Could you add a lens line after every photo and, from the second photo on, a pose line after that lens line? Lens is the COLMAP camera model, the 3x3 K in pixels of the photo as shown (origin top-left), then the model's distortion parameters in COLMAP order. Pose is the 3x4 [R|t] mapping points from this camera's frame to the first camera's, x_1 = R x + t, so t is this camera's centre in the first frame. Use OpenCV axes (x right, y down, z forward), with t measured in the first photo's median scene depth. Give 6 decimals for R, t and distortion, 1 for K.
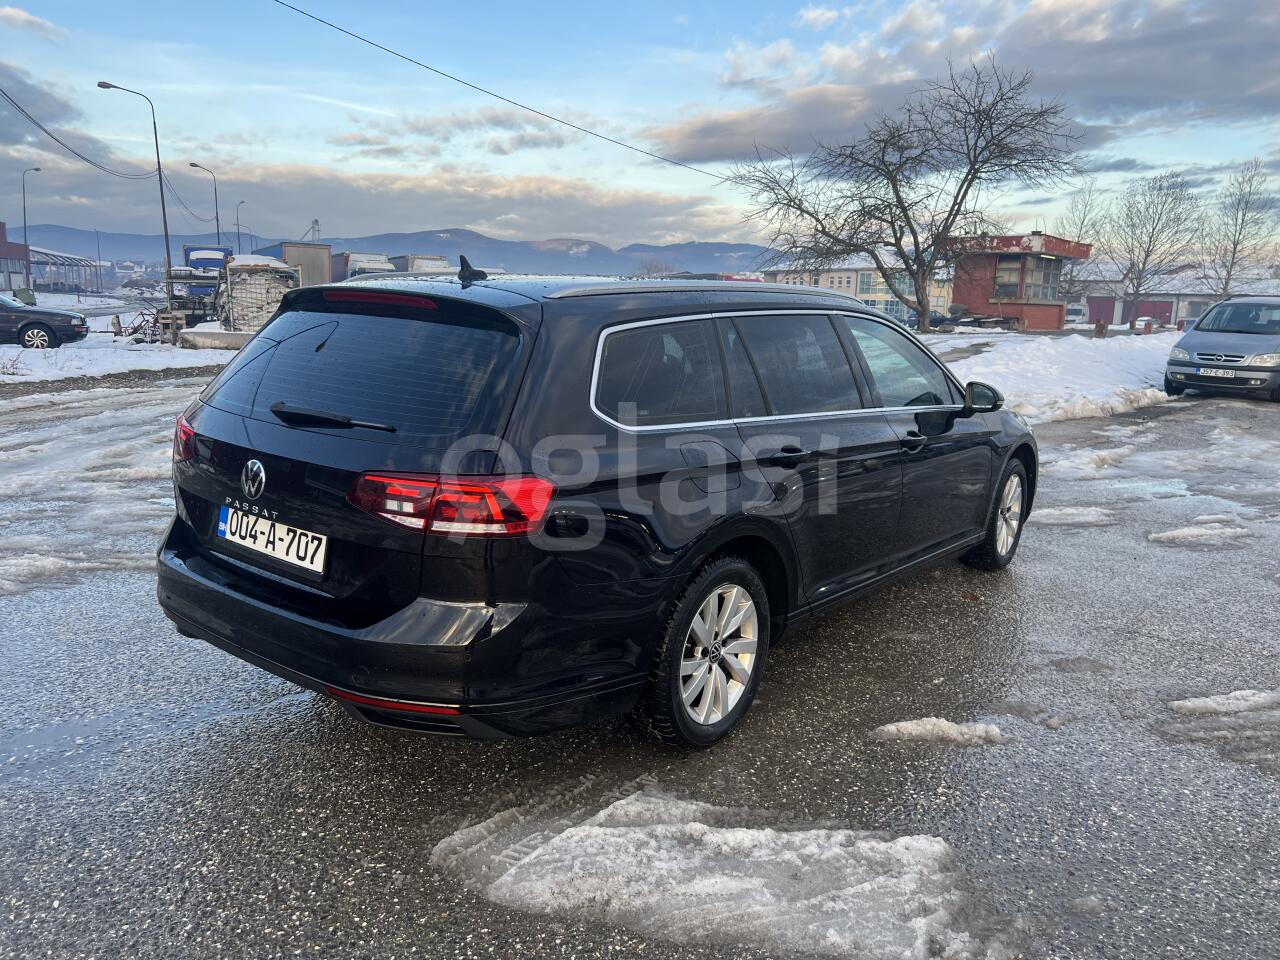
lens RADIAL K [[976.7, 0, 628.6], [0, 976.7, 482.5], [0, 0, 1]] dist [0.044620, -0.063106]
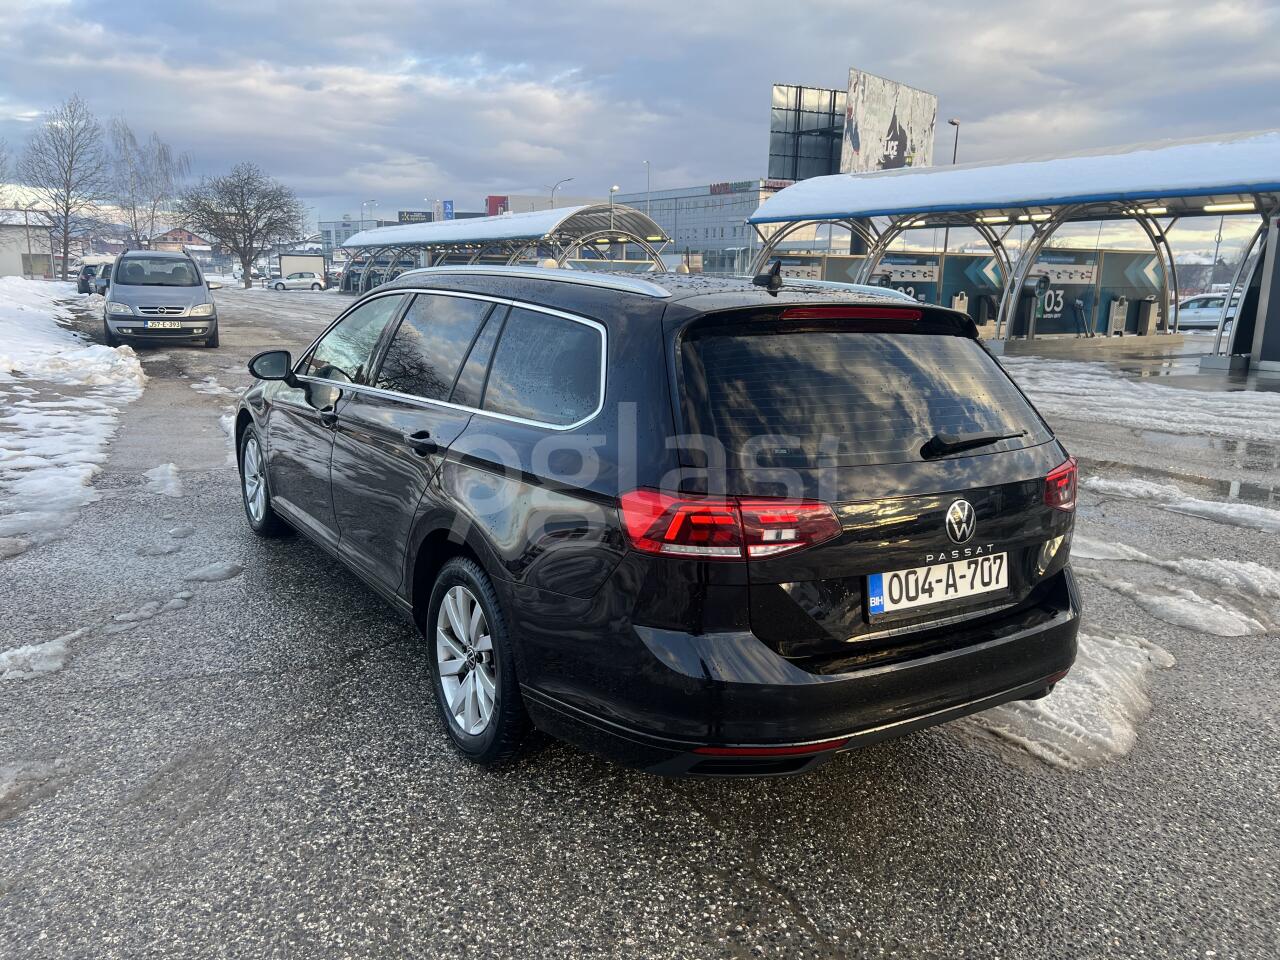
lens RADIAL K [[976.5, 0, 640.0], [0, 976.5, 480.0], [0, 0, 1]] dist [0.041403, -0.056054]
pose [[0.315971, -0.215841, 0.923891, -1.113113], [0.163951, 0.971551, 0.170904, -0.209054], [-0.934496, 0.097472, 0.342370, 0.815825]]
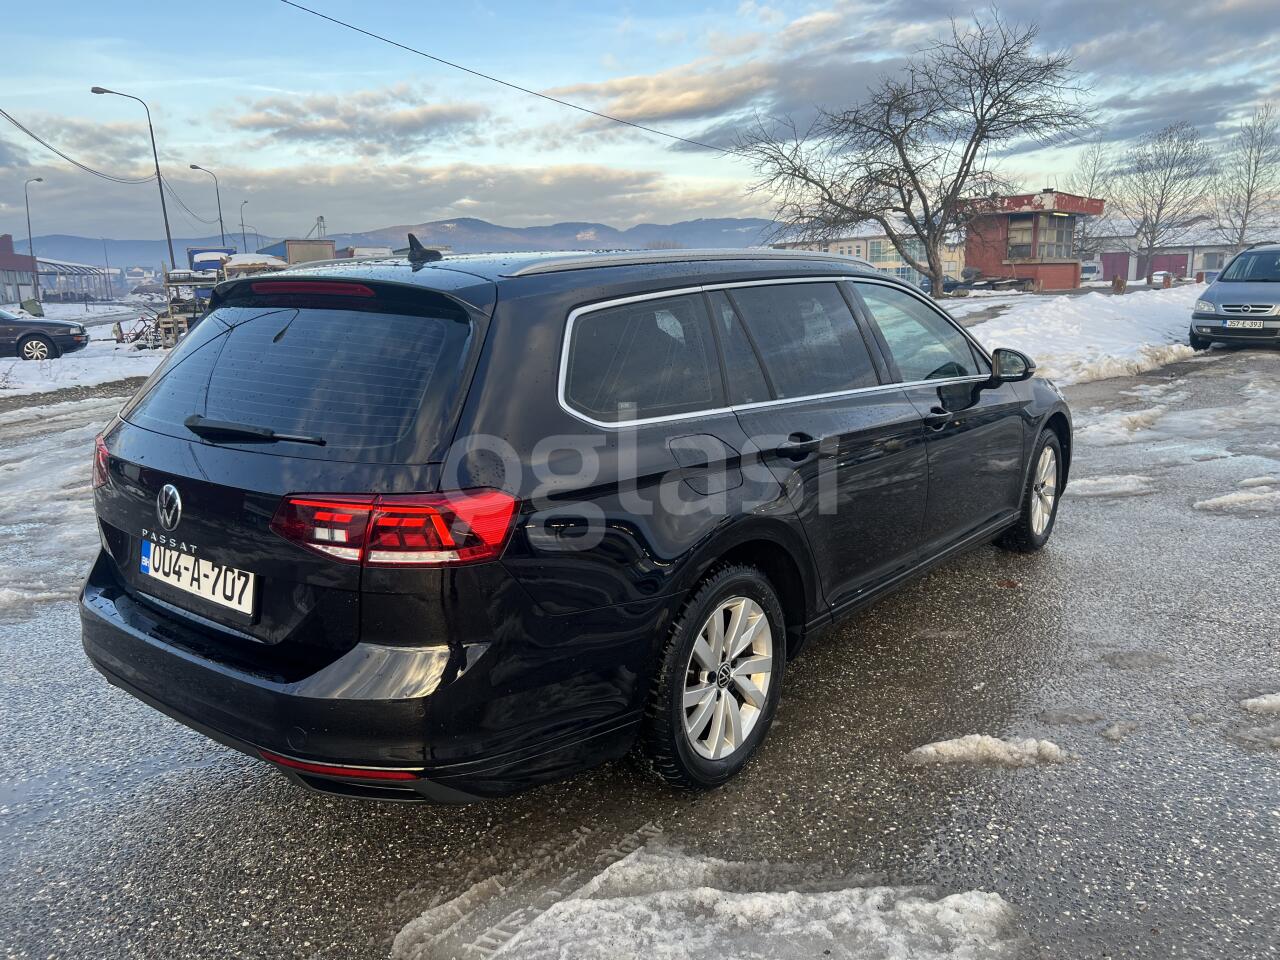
lens RADIAL K [[976.5, 0, 640.0], [0, 976.5, 480.0], [0, 0, 1]] dist [0.041403, -0.056054]
pose [[0.998750, -0.049263, -0.008412, 0.029133], [0.049394, 0.998648, 0.016188, -0.017571], [0.007603, -0.016583, 0.999834, 0.127648]]
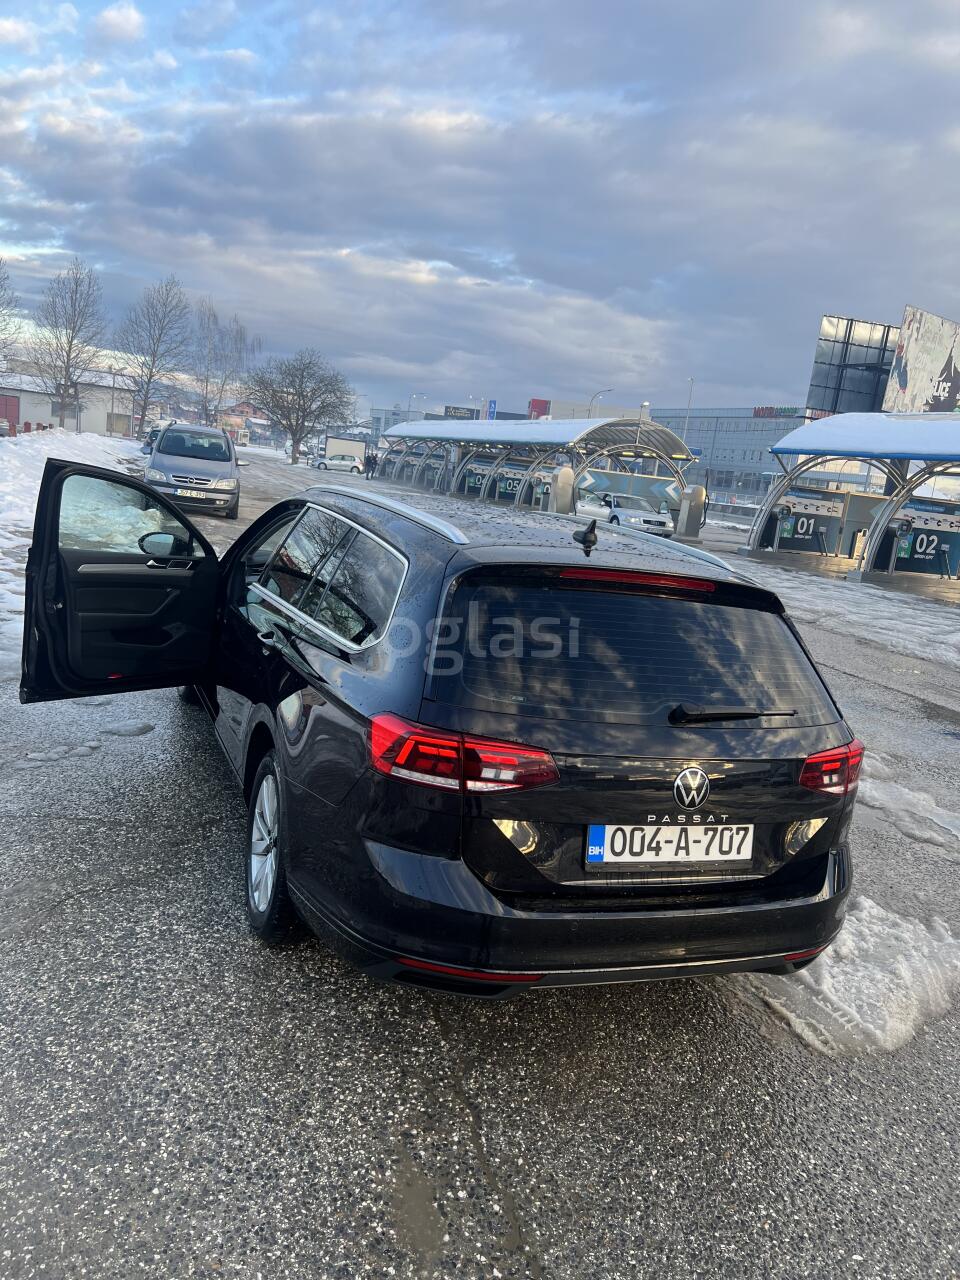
lens RADIAL K [[976.7, 0, 489.3], [0, 976.7, 638.7], [0, 0, 1]] dist [0.044620, -0.063106]
pose [[0.488487, -0.120185, 0.864254, -1.091282], [0.052143, 0.992719, 0.108578, -0.222710], [-0.871012, -0.007974, 0.491198, 0.596402]]
